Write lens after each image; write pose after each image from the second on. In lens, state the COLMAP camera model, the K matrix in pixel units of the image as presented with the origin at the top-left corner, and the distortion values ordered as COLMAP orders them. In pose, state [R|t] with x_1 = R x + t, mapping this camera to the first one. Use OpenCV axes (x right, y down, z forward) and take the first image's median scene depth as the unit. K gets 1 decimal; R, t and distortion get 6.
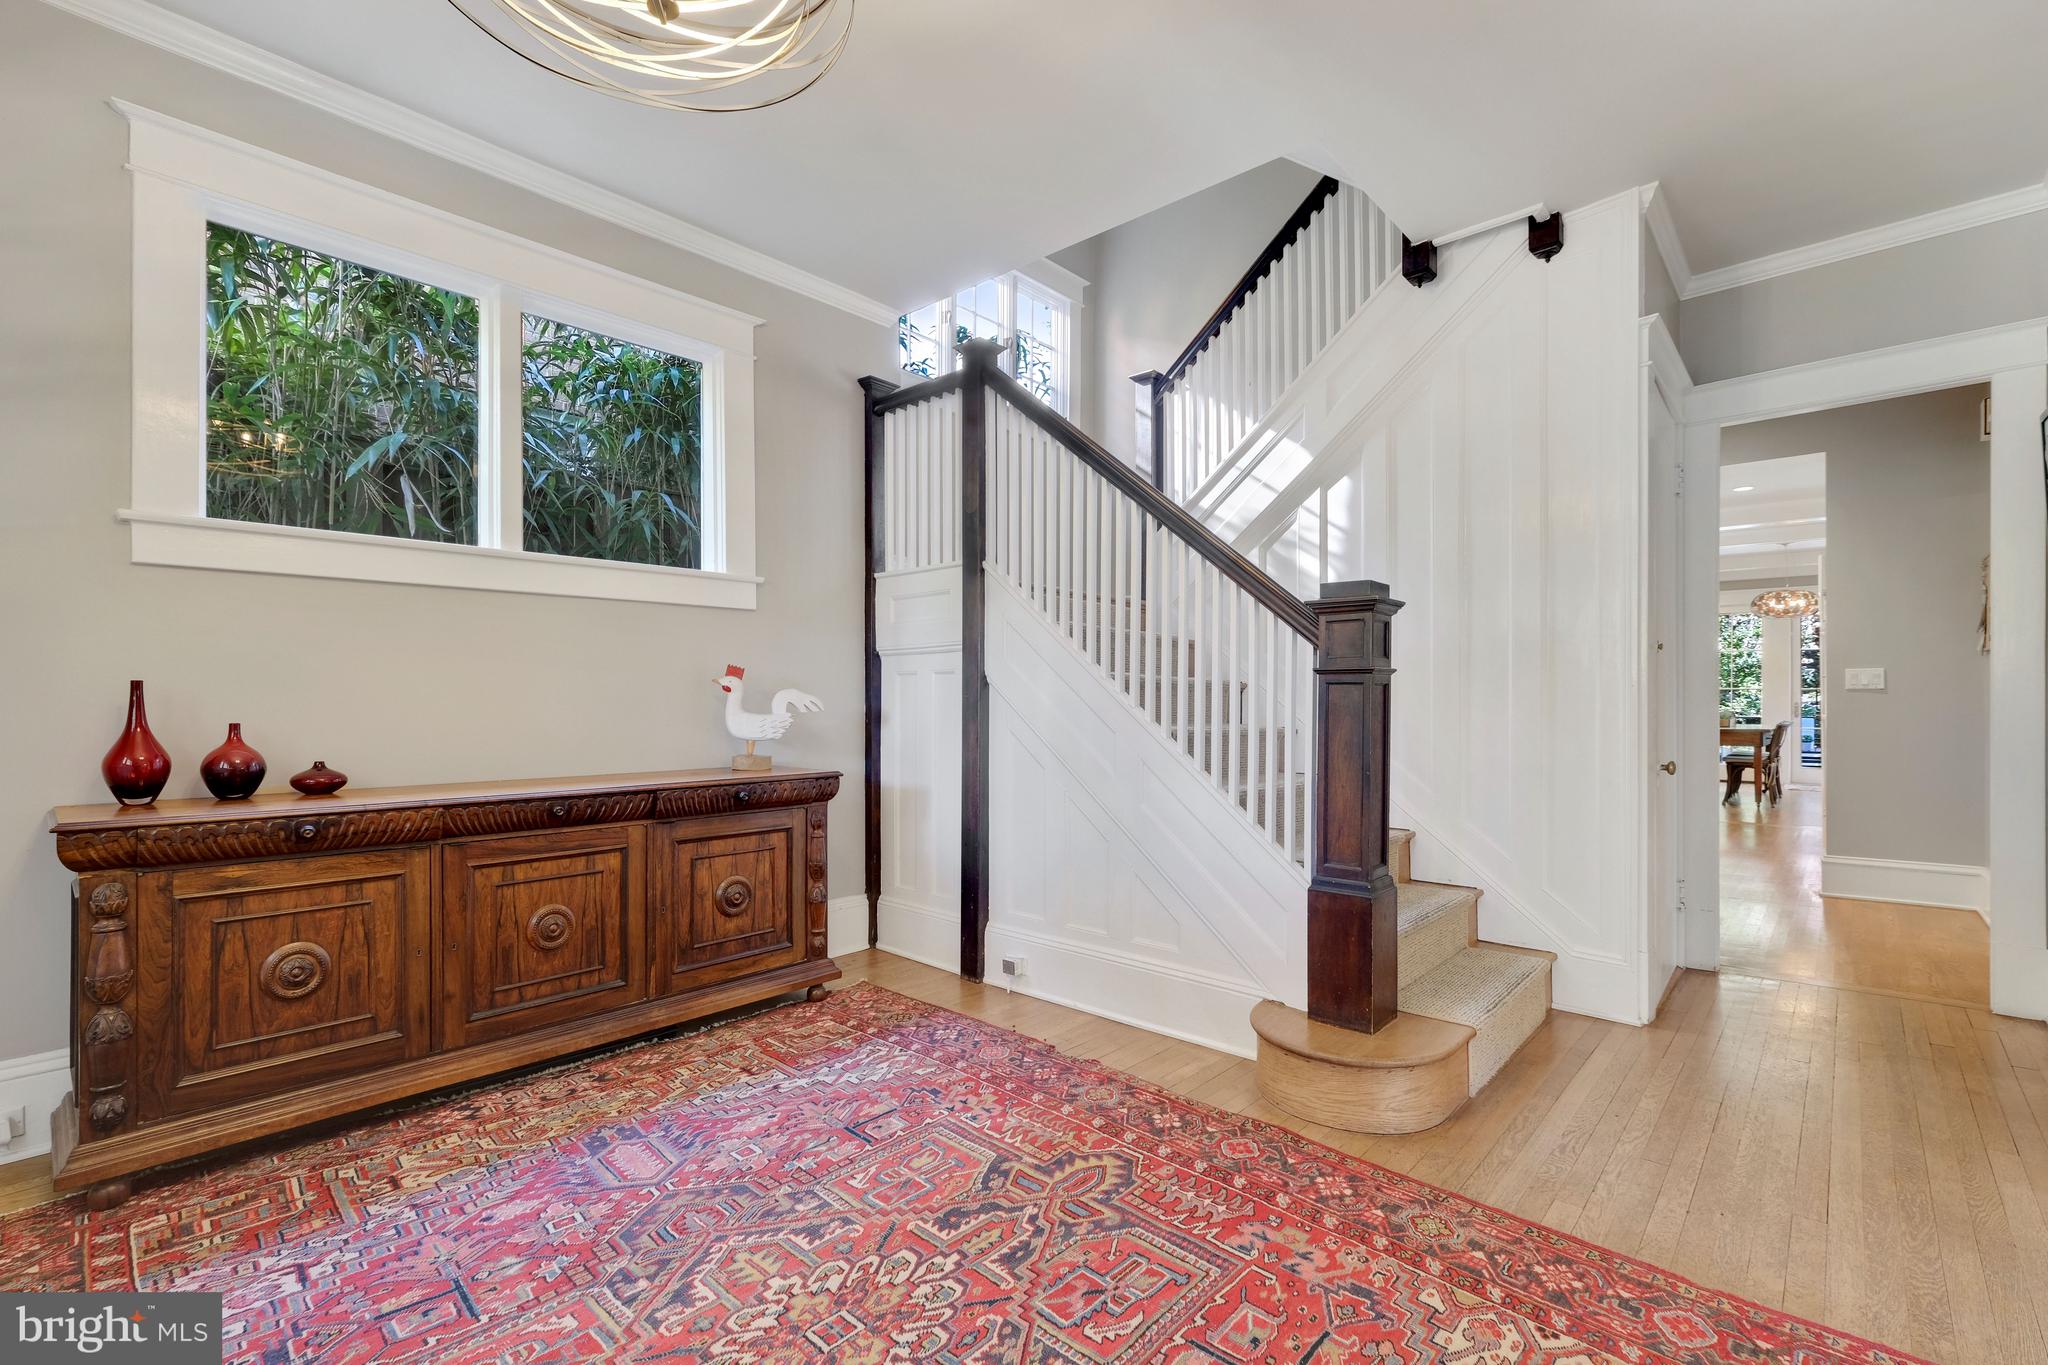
lens RADIAL K [[907.8, 0, 1021.3], [0, 907.8, 696.5], [0, 0, 1]] dist [0.001535, -0.000408]
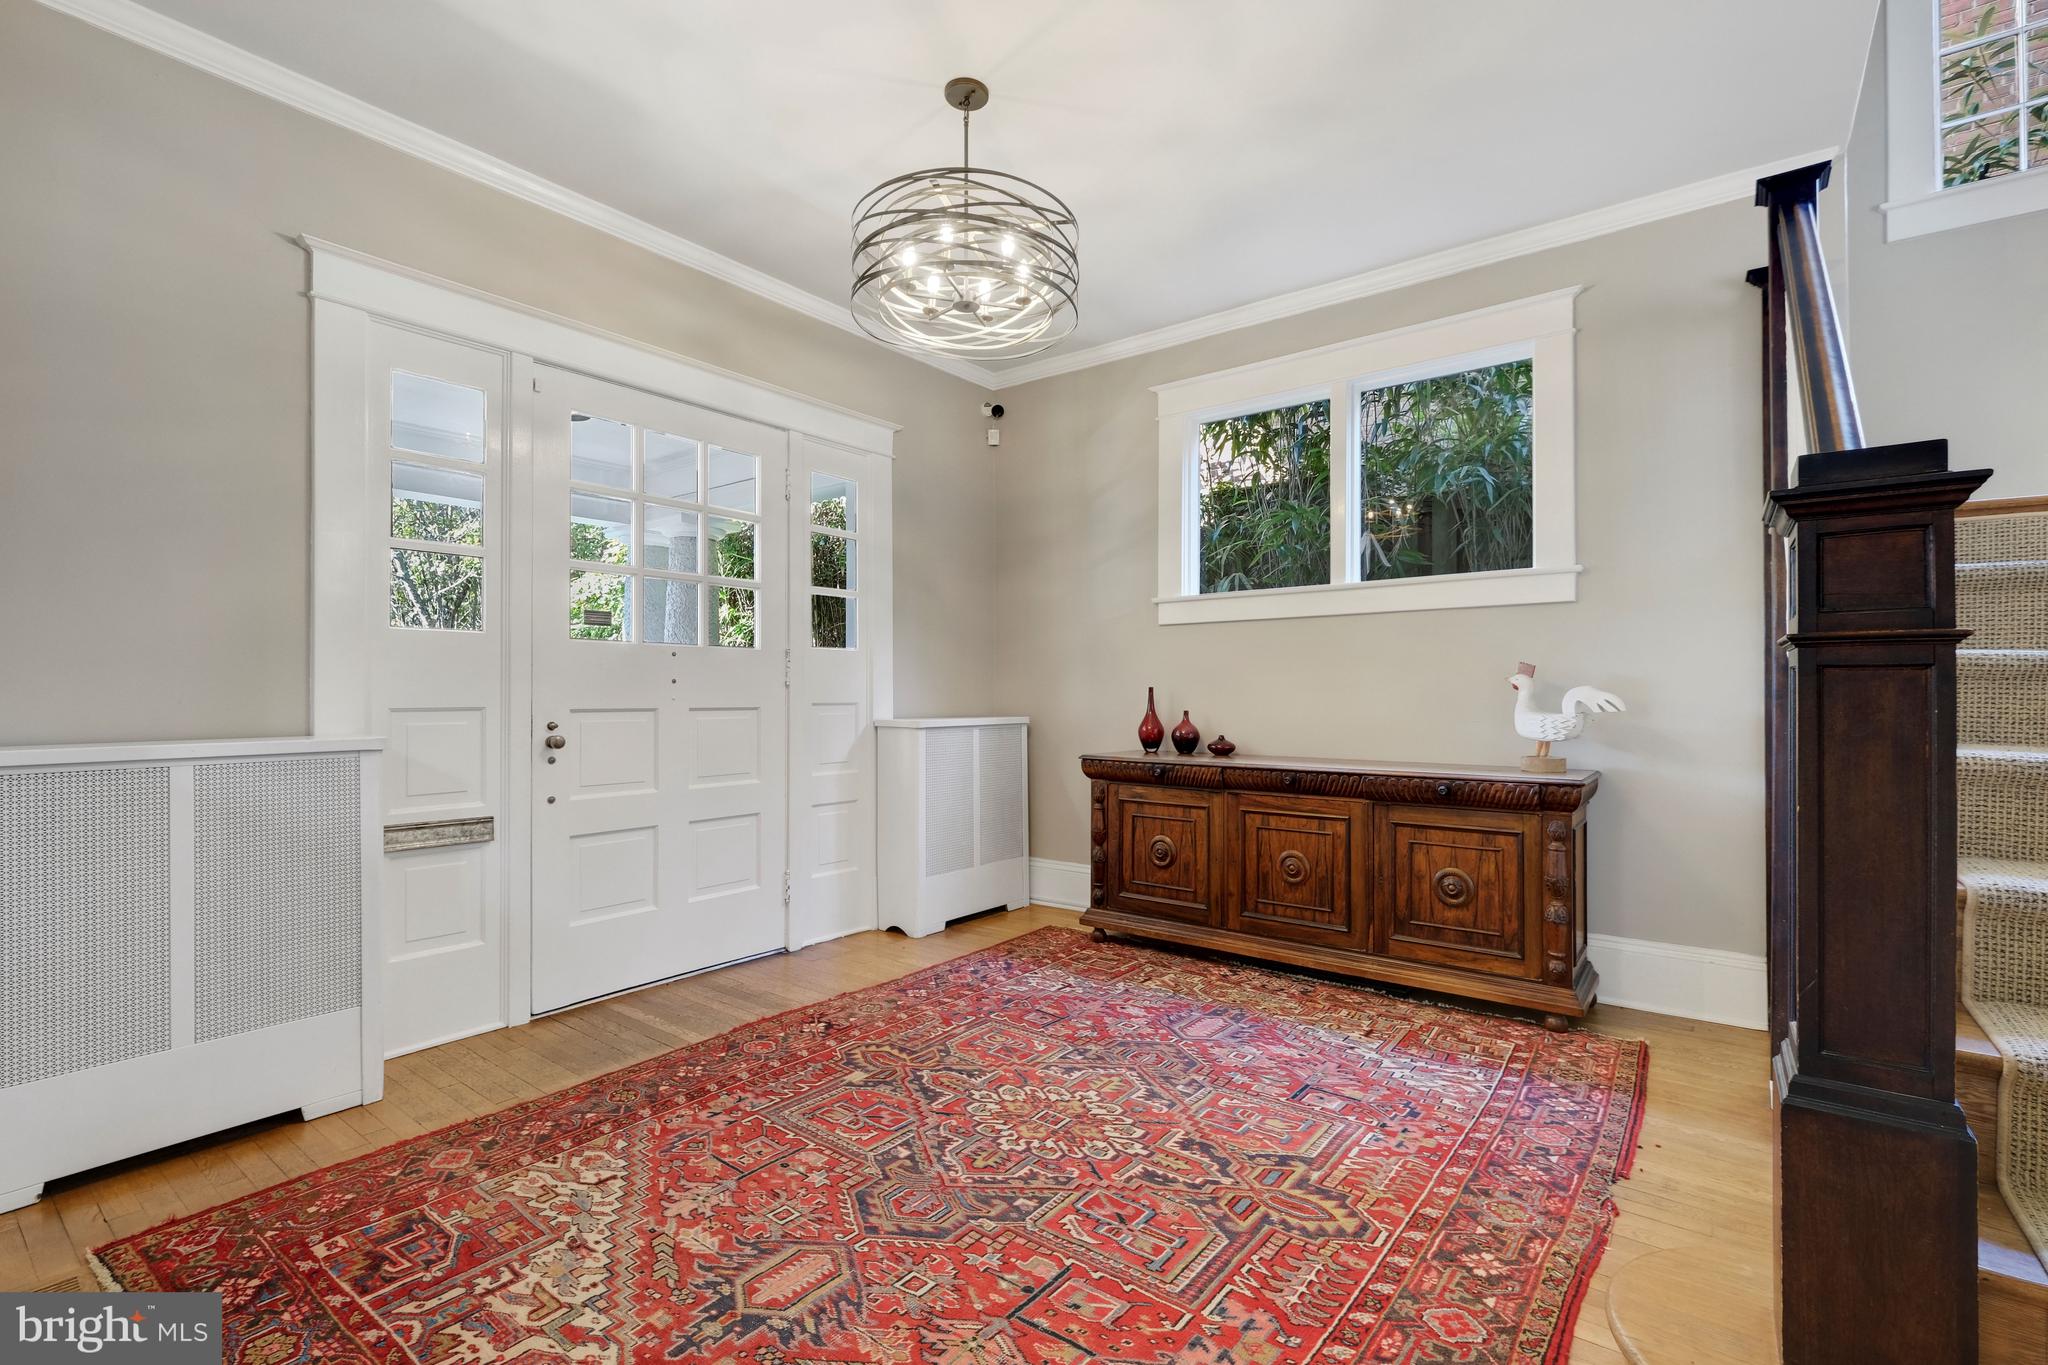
lens RADIAL K [[907.8, 0, 1063.5], [0, 907.8, 685.3], [0, 0, 1]] dist [0.001535, -0.000408]
pose [[0.108884, -0.011528, -0.993988, 0.855812], [0.001677, 0.999933, -0.011413, 0.000147], [0.994053, -0.000424, 0.108896, 0.568192]]
